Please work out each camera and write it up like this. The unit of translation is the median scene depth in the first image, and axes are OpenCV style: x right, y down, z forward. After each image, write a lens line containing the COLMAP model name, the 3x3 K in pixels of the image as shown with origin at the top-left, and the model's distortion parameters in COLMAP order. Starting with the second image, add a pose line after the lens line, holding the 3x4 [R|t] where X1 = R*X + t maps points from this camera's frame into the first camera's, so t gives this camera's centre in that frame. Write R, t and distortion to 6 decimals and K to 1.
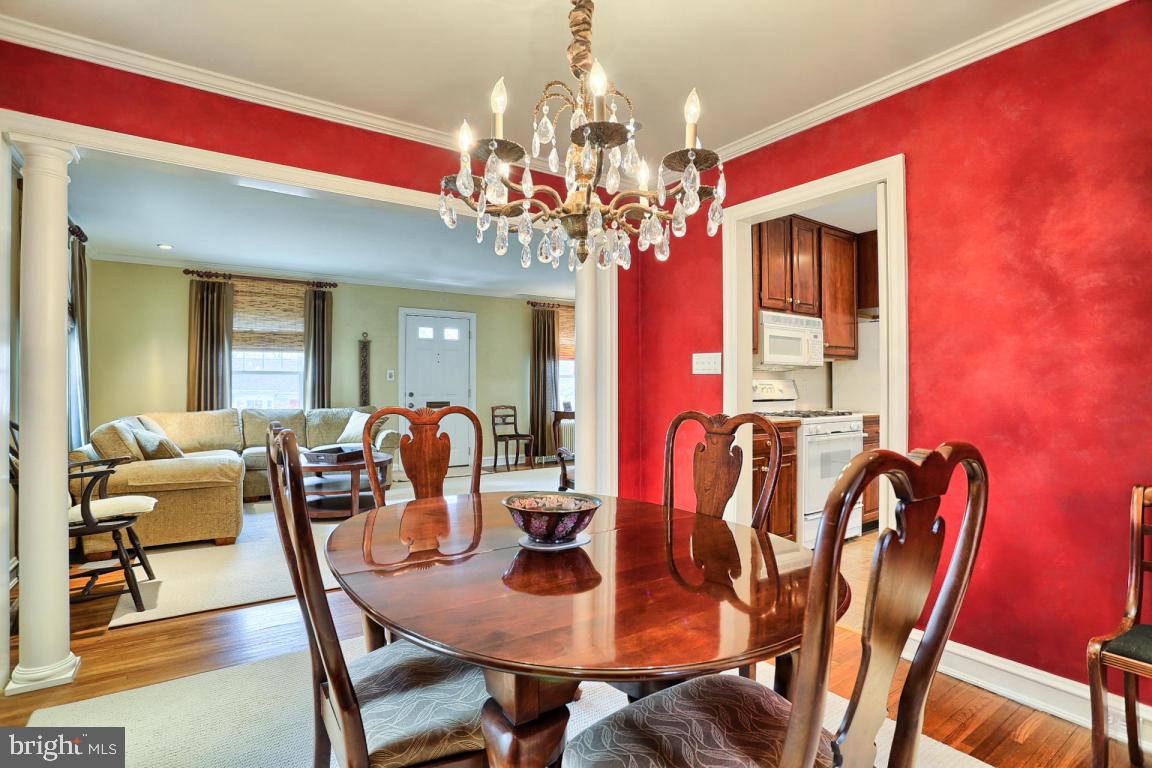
lens RADIAL K [[560.9, 0, 575.1], [0, 560.9, 380.6], [0, 0, 1]] dist [-0.074306, 0.032826]
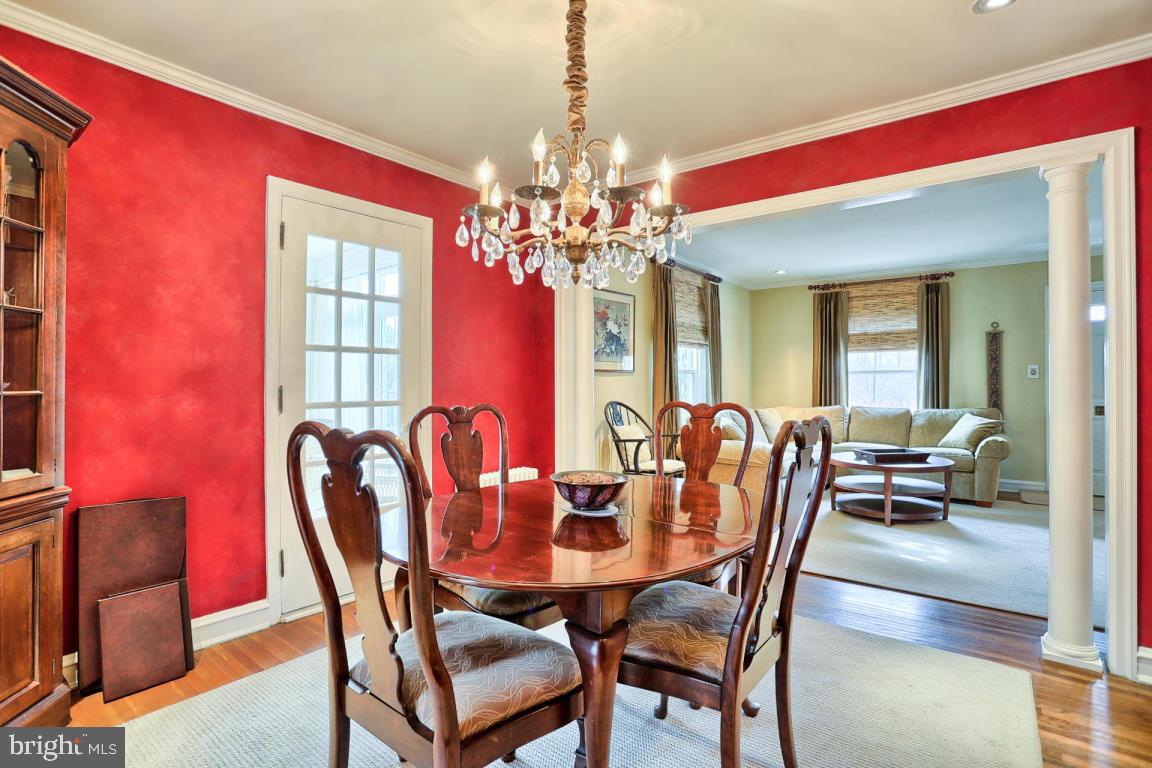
lens RADIAL K [[571.2, 0, 569.2], [0, 571.2, 383.6], [0, 0, 1]] dist [-0.082482, 0.039668]
pose [[0.287672, -0.003566, -0.957722, 0.269119], [0.010067, 0.999949, -0.000699, 0.002146], [0.957676, -0.009441, 0.287693, 0.137473]]
